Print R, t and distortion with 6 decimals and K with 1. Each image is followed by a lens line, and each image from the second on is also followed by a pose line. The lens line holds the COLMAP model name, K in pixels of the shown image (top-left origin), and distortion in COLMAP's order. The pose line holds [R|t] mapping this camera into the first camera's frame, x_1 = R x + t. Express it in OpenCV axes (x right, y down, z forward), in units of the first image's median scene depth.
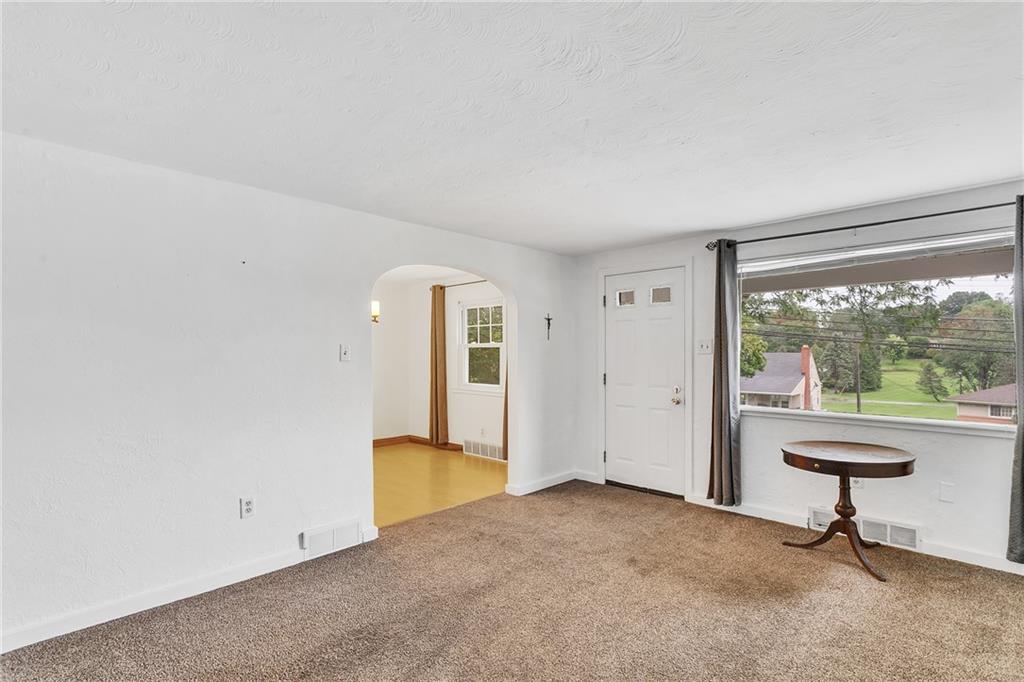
lens RADIAL K [[495.9, 0, 514.9], [0, 495.9, 363.6], [0, 0, 1]] dist [0.000228, 0.000281]
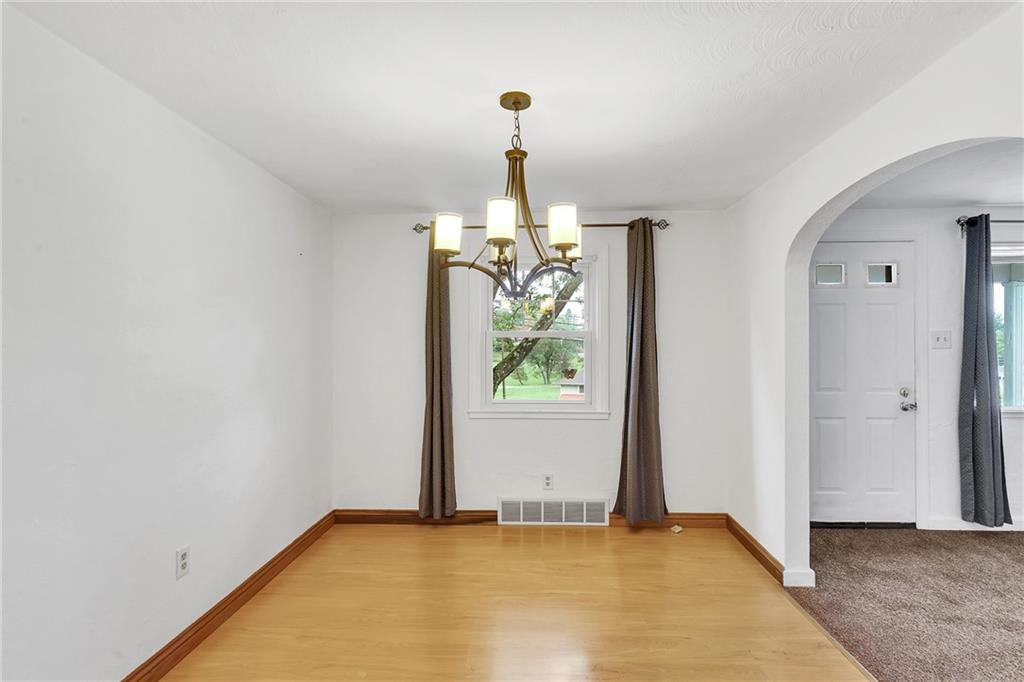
lens RADIAL K [[497.6, 0, 517.0], [0, 497.6, 344.8], [0, 0, 1]] dist [-0.000465, 0.001206]
pose [[0.747909, 0.000561, 0.663801, -0.484557], [0.017750, 0.999625, -0.020844, -0.013964], [-0.663564, 0.027372, 0.747619, 0.571535]]
